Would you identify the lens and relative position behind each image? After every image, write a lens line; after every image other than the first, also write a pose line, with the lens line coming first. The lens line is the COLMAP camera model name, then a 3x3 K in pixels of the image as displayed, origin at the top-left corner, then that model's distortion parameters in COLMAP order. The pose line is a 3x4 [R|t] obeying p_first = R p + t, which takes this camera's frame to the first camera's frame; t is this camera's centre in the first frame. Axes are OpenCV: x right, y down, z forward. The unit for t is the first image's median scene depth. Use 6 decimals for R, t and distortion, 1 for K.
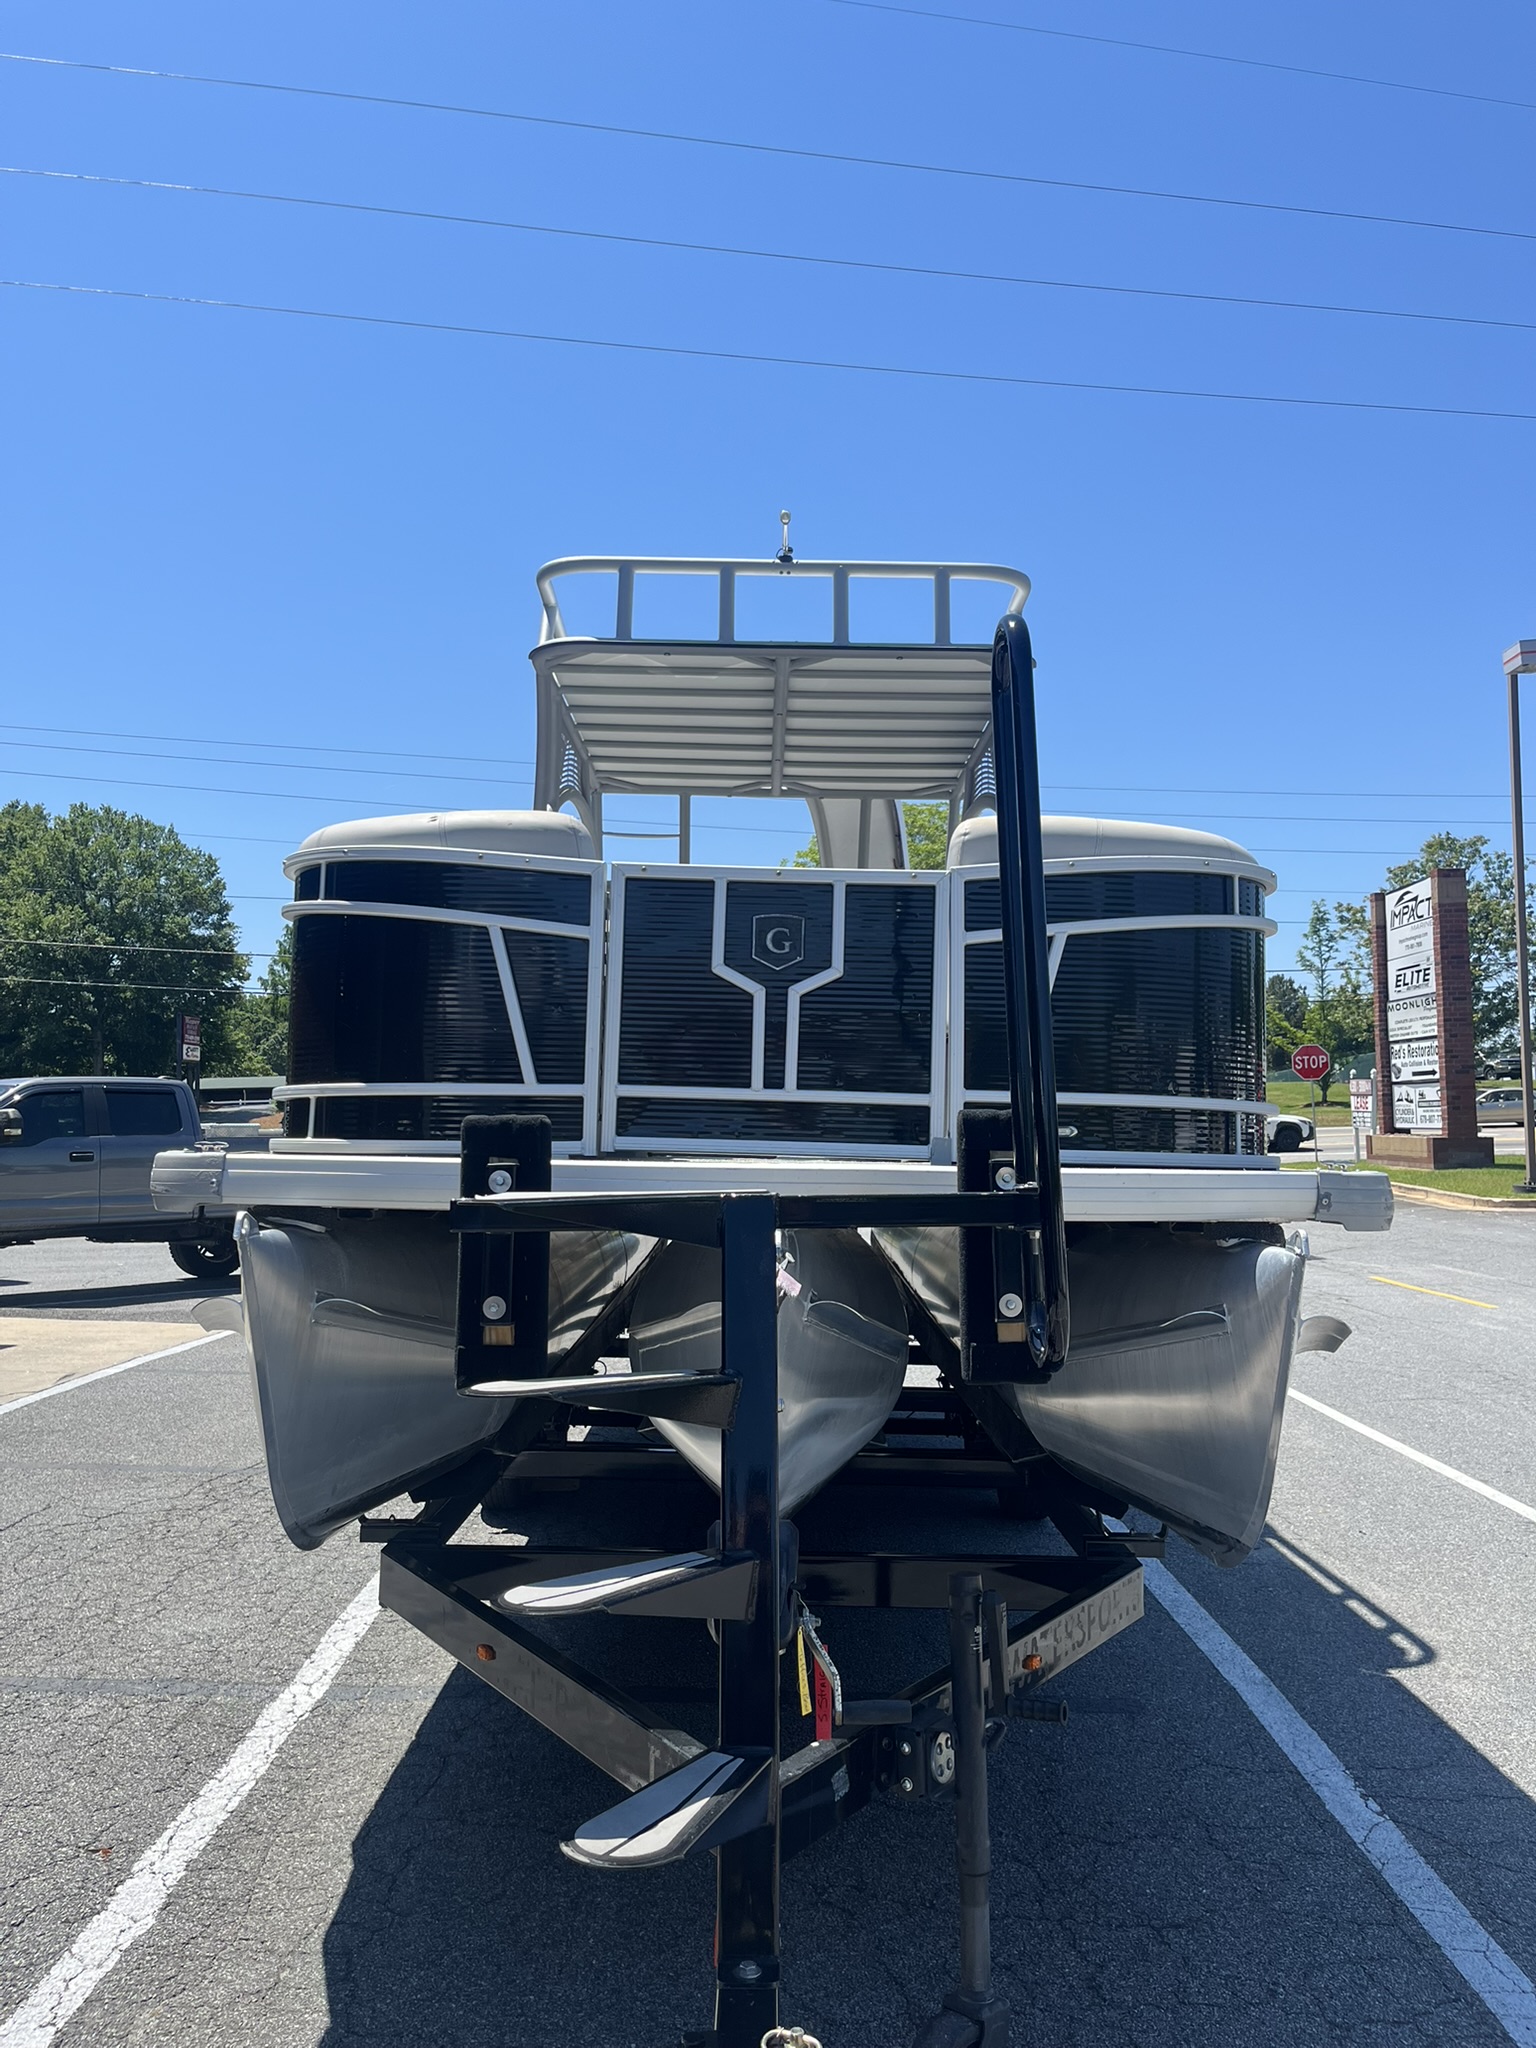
lens RADIAL K [[1557.3, 0, 764.0], [0, 1557.3, 1018.4], [0, 0, 1]] dist [0.036320, -0.008863]
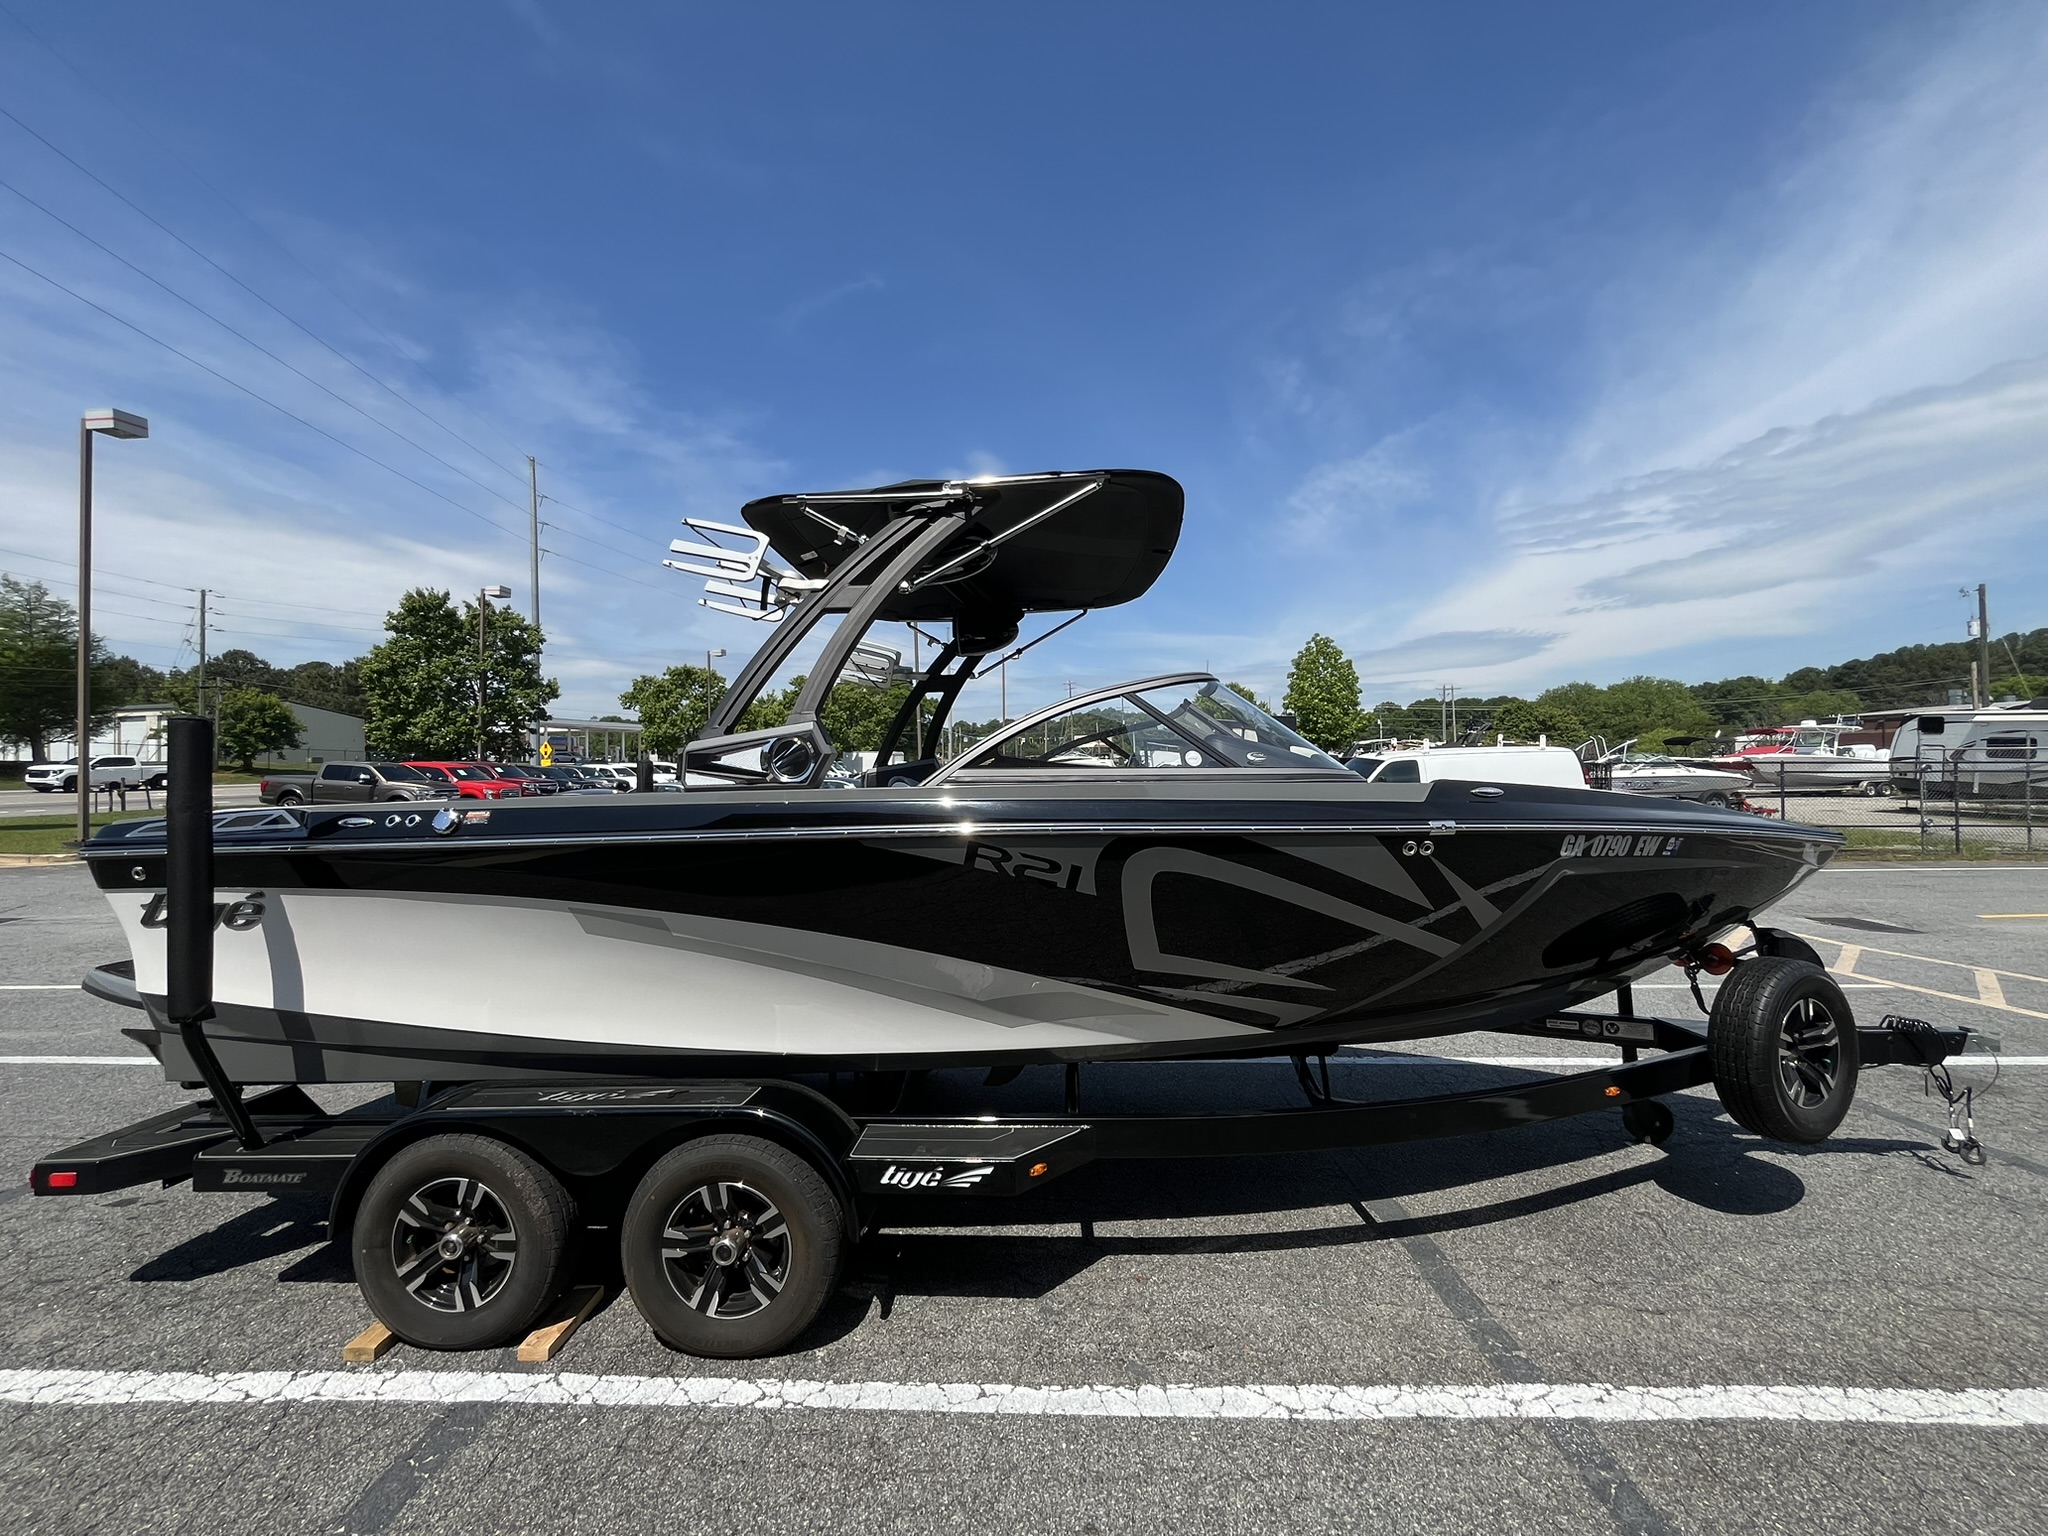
lens RADIAL K [[831.4, 0, 1016.9], [0, 831.4, 766.4], [0, 0, 1]] dist [-0.002097, 0.000051]
pose [[0.047080, 0.021236, 0.998665, -0.732624], [-0.055093, 0.998307, -0.018632, 0.092376], [-0.997371, -0.054143, 0.048170, 1.213945]]
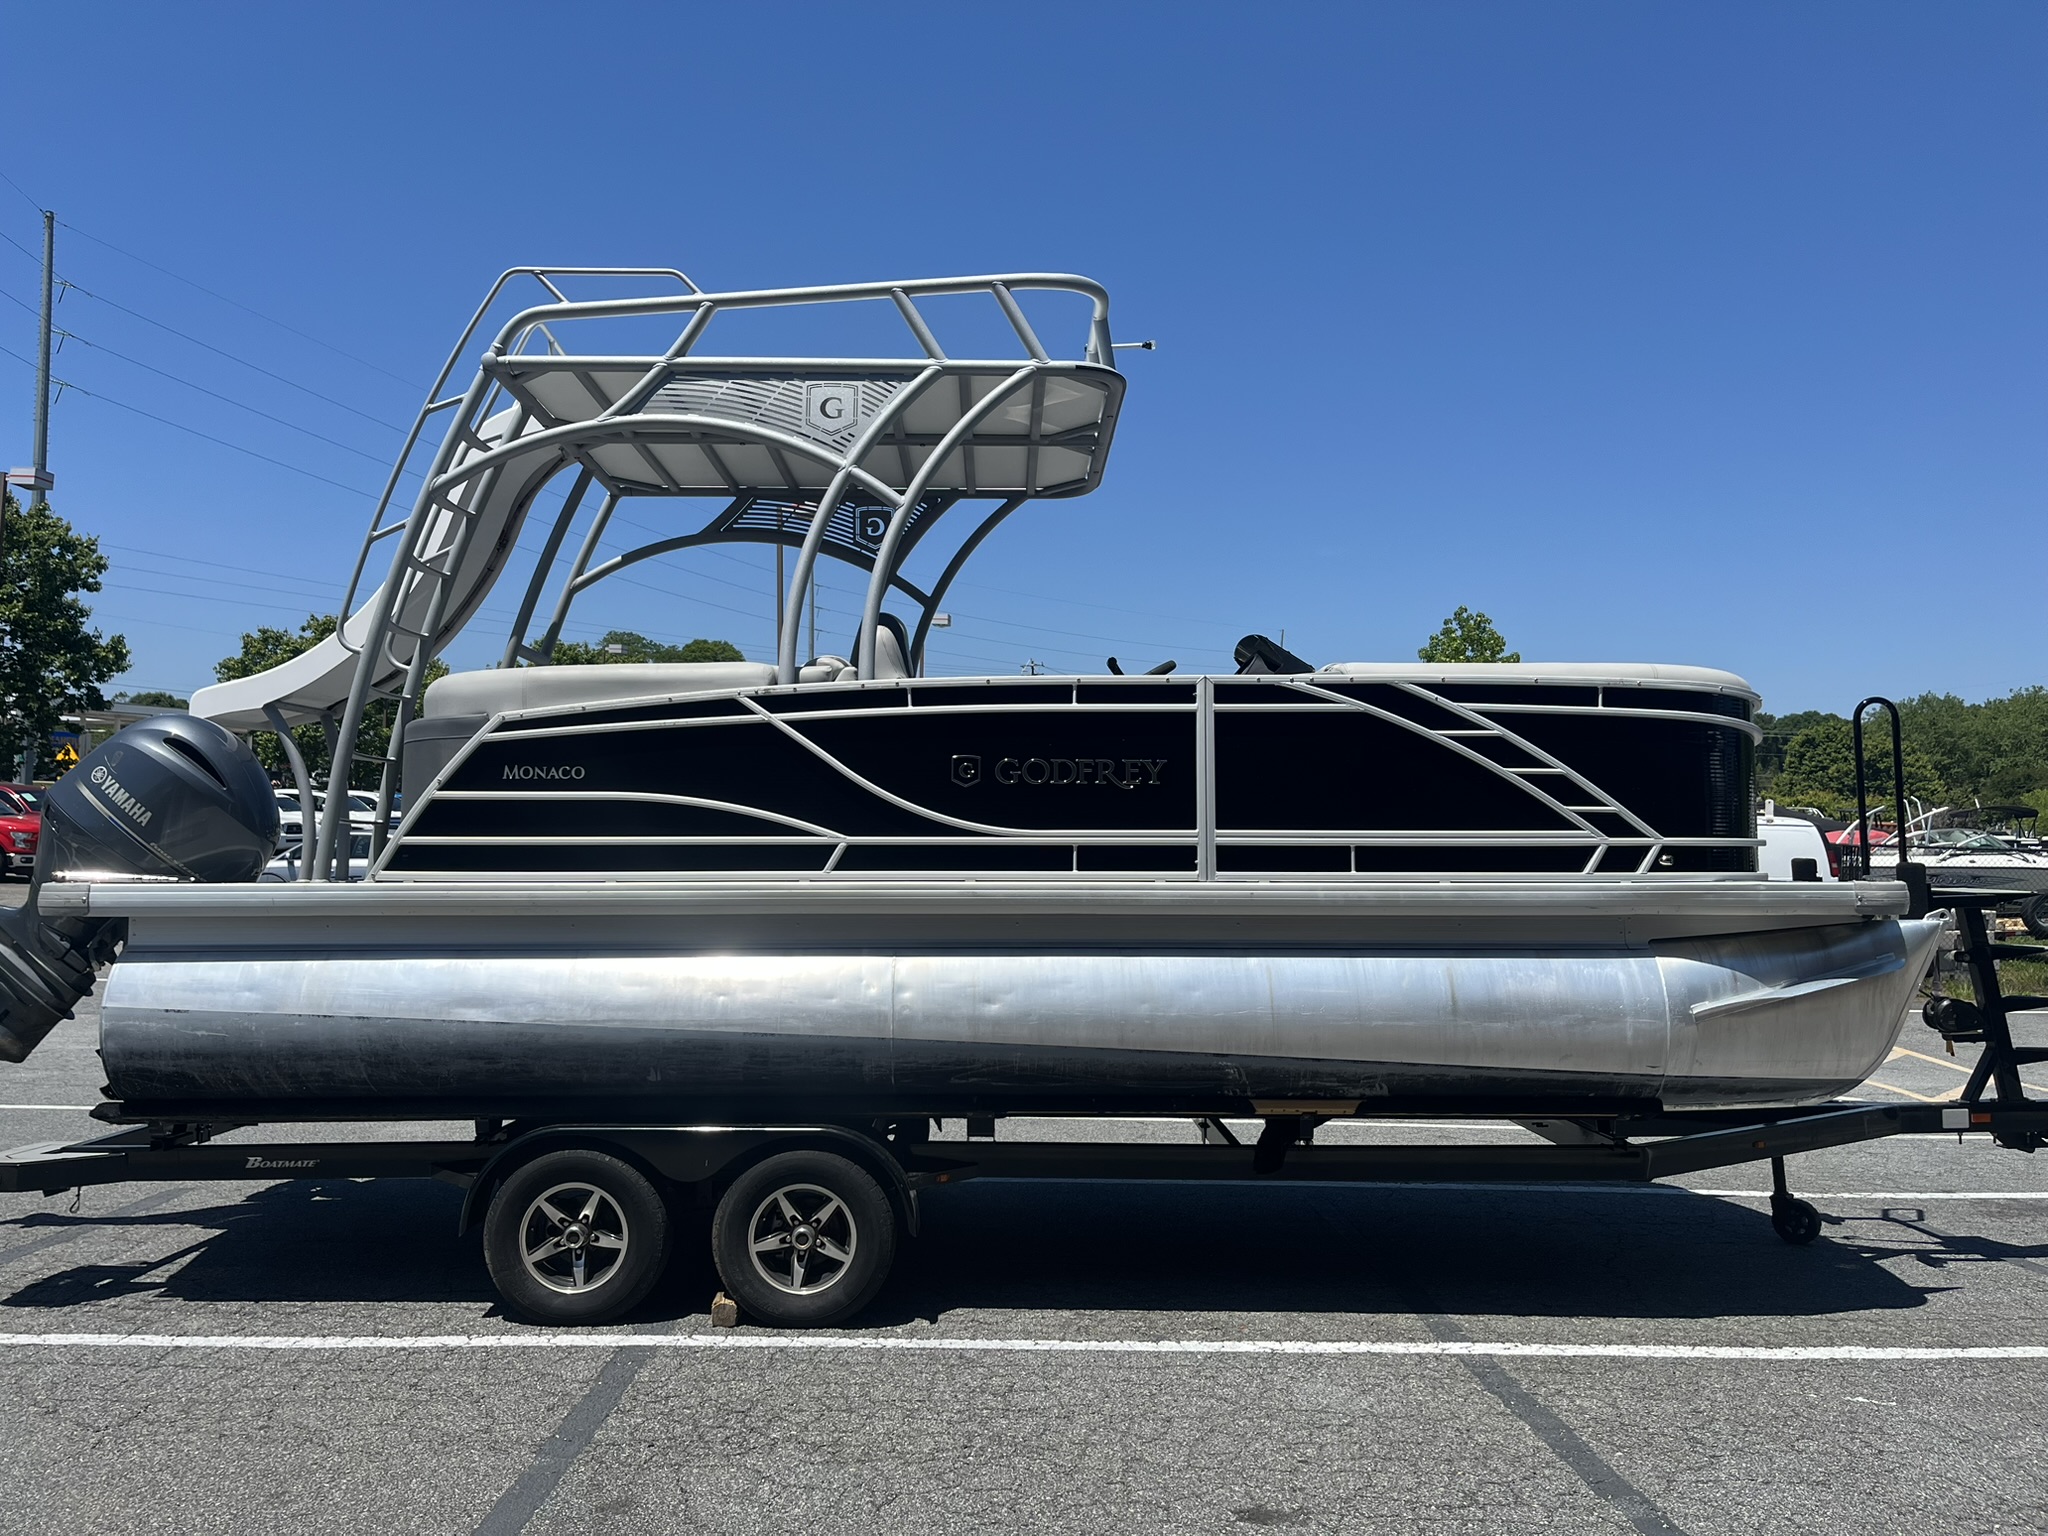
lens RADIAL K [[1546.1, 0, 1016.4], [0, 1546.1, 767.1], [0, 0, 1]] dist [0.069868, -0.087696]
pose [[-0.011659, 0.051618, 0.998599, -1.374117], [-0.083774, 0.995105, -0.052415, 0.084911], [-0.996417, -0.084267, -0.007277, 1.291455]]
